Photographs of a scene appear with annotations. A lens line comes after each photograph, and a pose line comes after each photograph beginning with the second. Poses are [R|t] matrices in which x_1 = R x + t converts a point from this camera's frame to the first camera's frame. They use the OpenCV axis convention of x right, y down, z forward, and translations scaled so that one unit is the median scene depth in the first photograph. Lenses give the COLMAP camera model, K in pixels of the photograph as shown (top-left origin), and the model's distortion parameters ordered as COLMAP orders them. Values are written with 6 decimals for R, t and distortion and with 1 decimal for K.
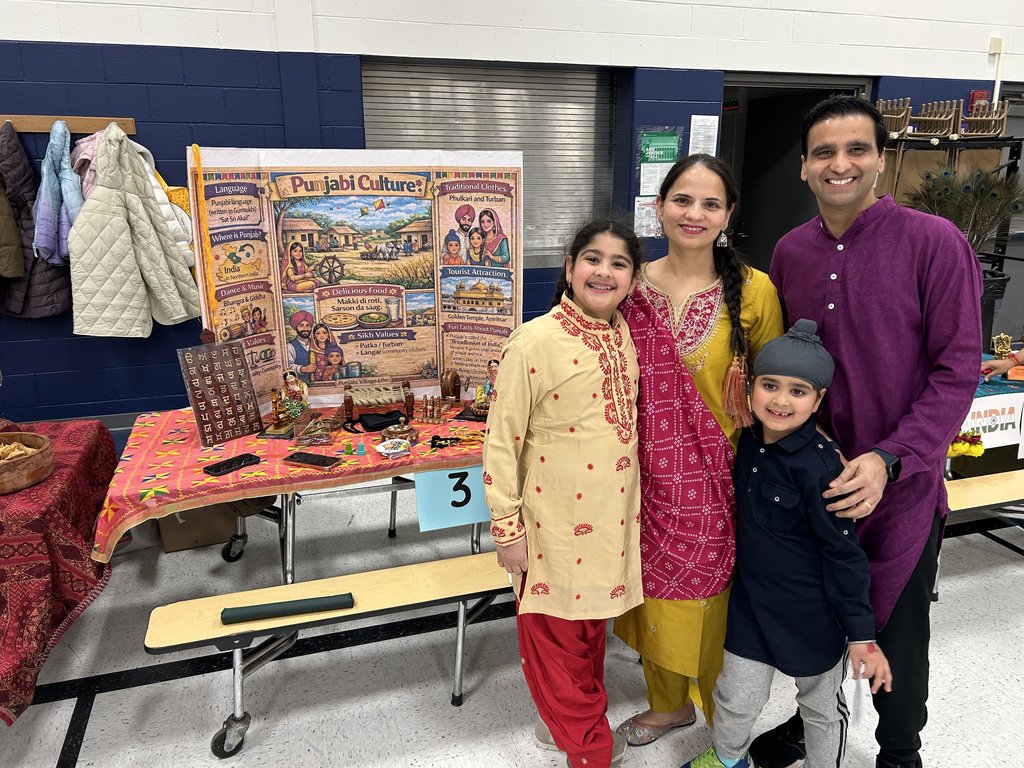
lens RADIAL K [[761.4, 0, 511.8], [0, 761.4, 387.9], [0, 0, 1]] dist [0.012198, -0.008880]
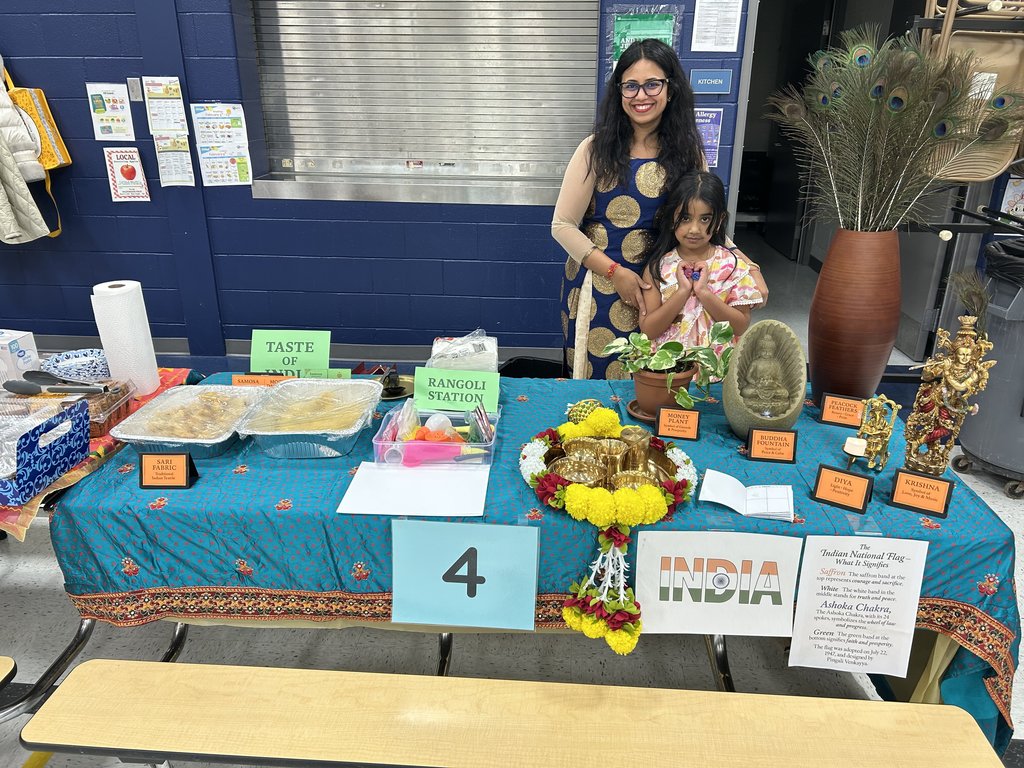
lens RADIAL K [[761.4, 0, 513.0], [0, 761.4, 380.5], [0, 0, 1]] dist [0.012198, -0.008880]
pose [[0.927256, 0.137082, -0.348431, 0.652510], [-0.106539, 0.988700, 0.105455, -0.116948], [0.358950, -0.060663, 0.931383, 0.510306]]
